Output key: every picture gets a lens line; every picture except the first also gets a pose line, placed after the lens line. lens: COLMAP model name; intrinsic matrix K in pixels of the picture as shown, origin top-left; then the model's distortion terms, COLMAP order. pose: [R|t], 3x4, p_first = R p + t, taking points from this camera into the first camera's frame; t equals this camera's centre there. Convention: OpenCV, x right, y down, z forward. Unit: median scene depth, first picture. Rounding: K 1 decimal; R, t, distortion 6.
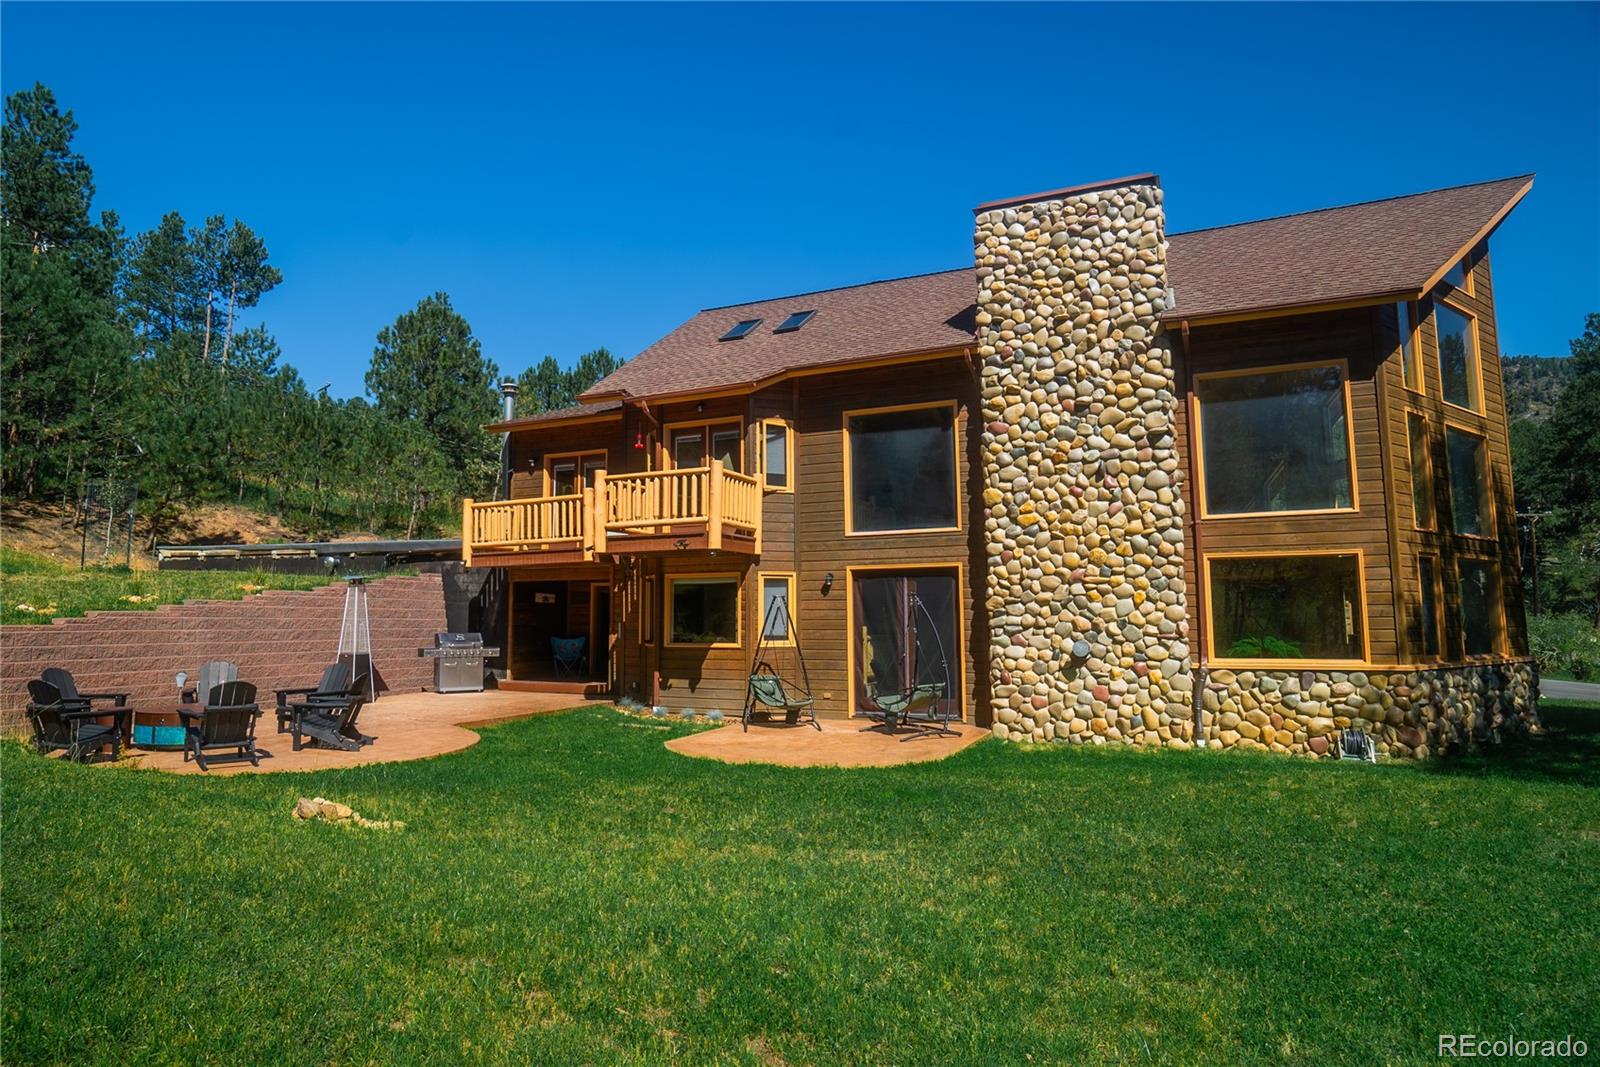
lens RADIAL K [[958.7, 0, 787.5], [0, 958.7, 516.2], [0, 0, 1]] dist [-0.039051, 0.003443]
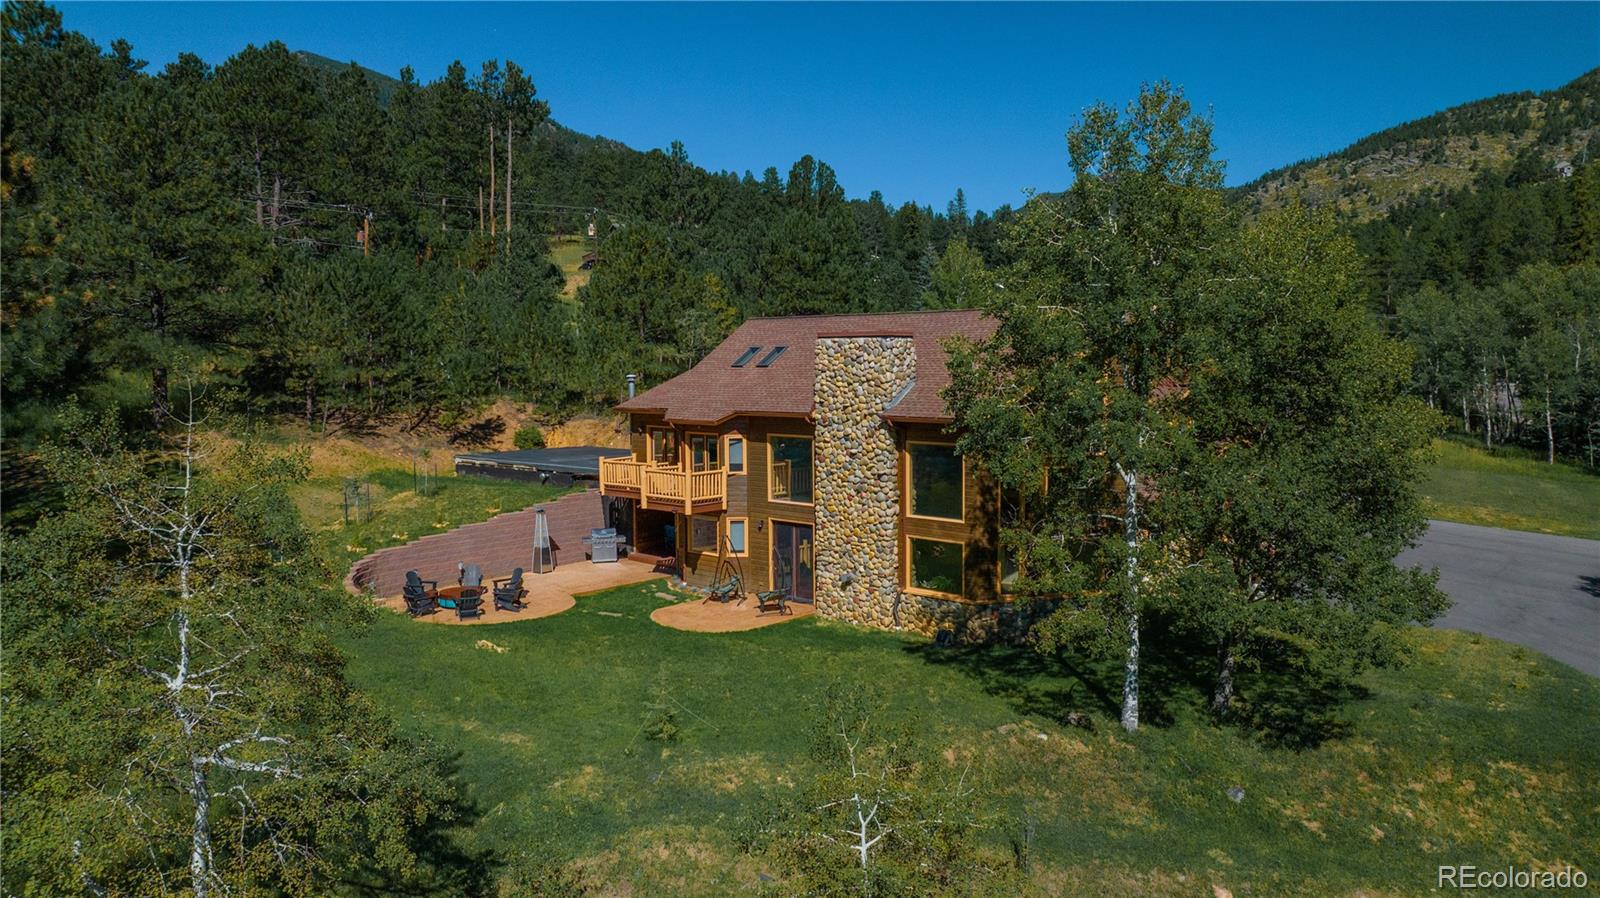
lens RADIAL K [[1122.4, 0, 807.0], [0, 1122.4, 459.1], [0, 0, 1]] dist [-0.008723, -0.003235]
pose [[0.952728, 0.025320, -0.302767, 0.893039], [0.030728, 0.983381, 0.178932, -0.506173], [0.302266, -0.179777, 0.936117, -1.132786]]
